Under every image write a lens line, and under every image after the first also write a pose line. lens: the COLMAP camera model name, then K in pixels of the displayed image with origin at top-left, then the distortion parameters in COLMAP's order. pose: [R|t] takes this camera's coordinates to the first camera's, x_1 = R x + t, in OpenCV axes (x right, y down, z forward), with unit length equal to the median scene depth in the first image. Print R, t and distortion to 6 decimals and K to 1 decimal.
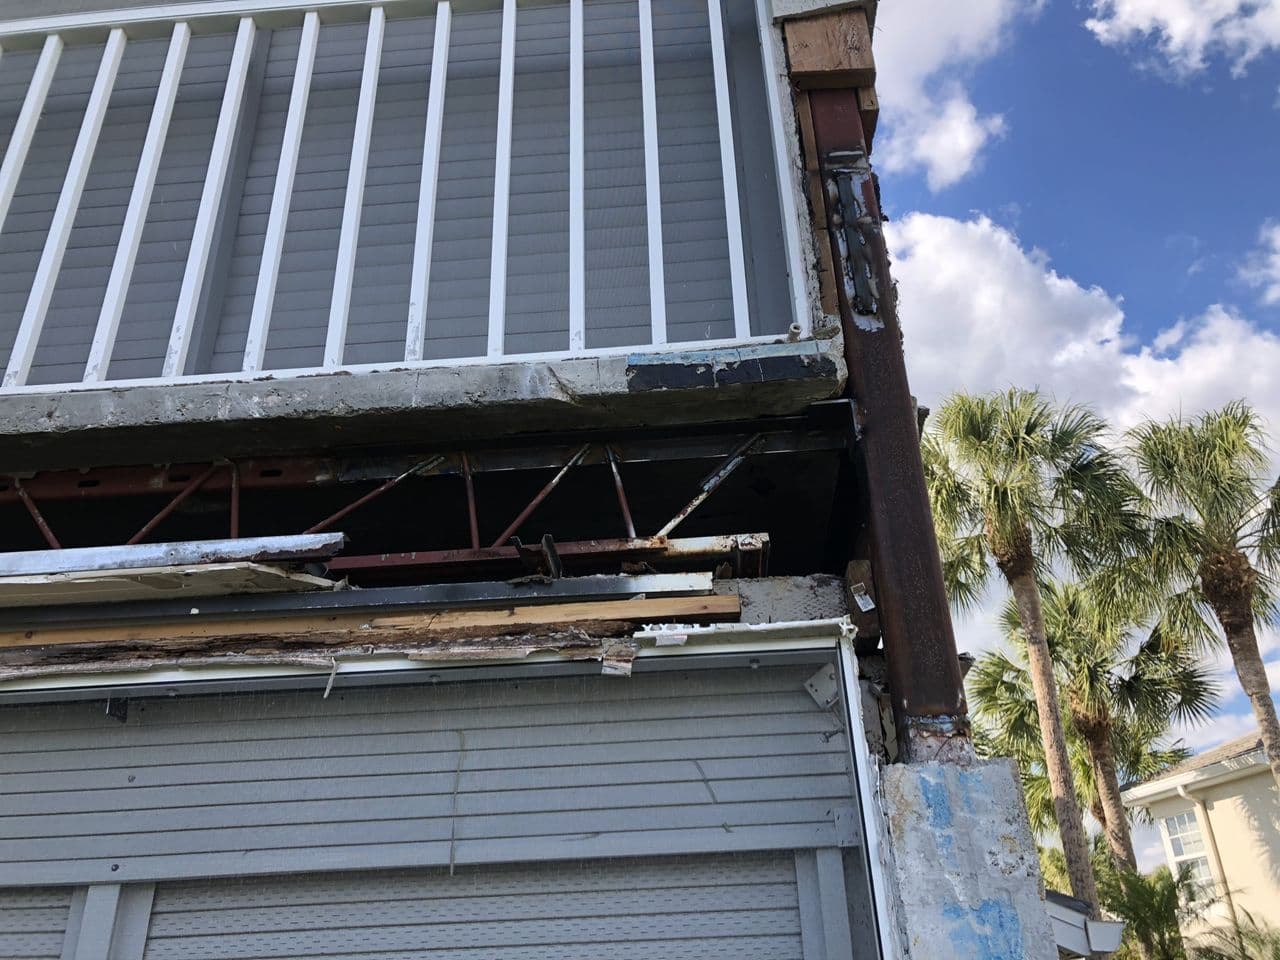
lens RADIAL K [[1053.7, 0, 640.0], [0, 1053.7, 480.0], [0, 0, 1]] dist [0.015992, -0.000951]
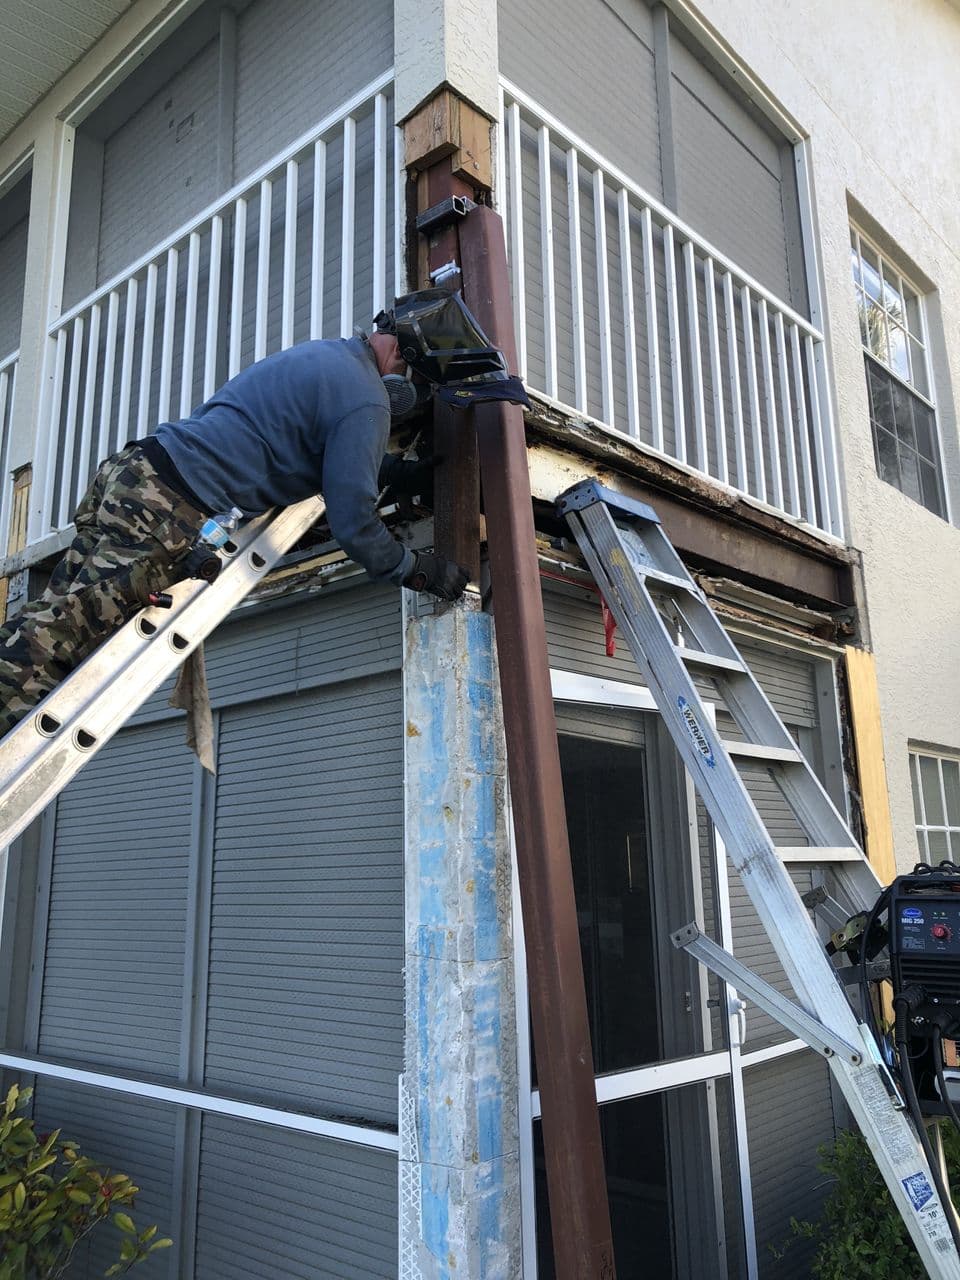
lens RADIAL K [[1053.7, 0, 480.0], [0, 1053.7, 640.0], [0, 0, 1]] dist [0.015992, -0.000951]
pose [[0.773328, -0.122383, -0.622082, 1.432253], [0.293040, 0.939092, 0.179538, -0.001397], [0.562220, -0.321137, 0.762089, -0.367007]]
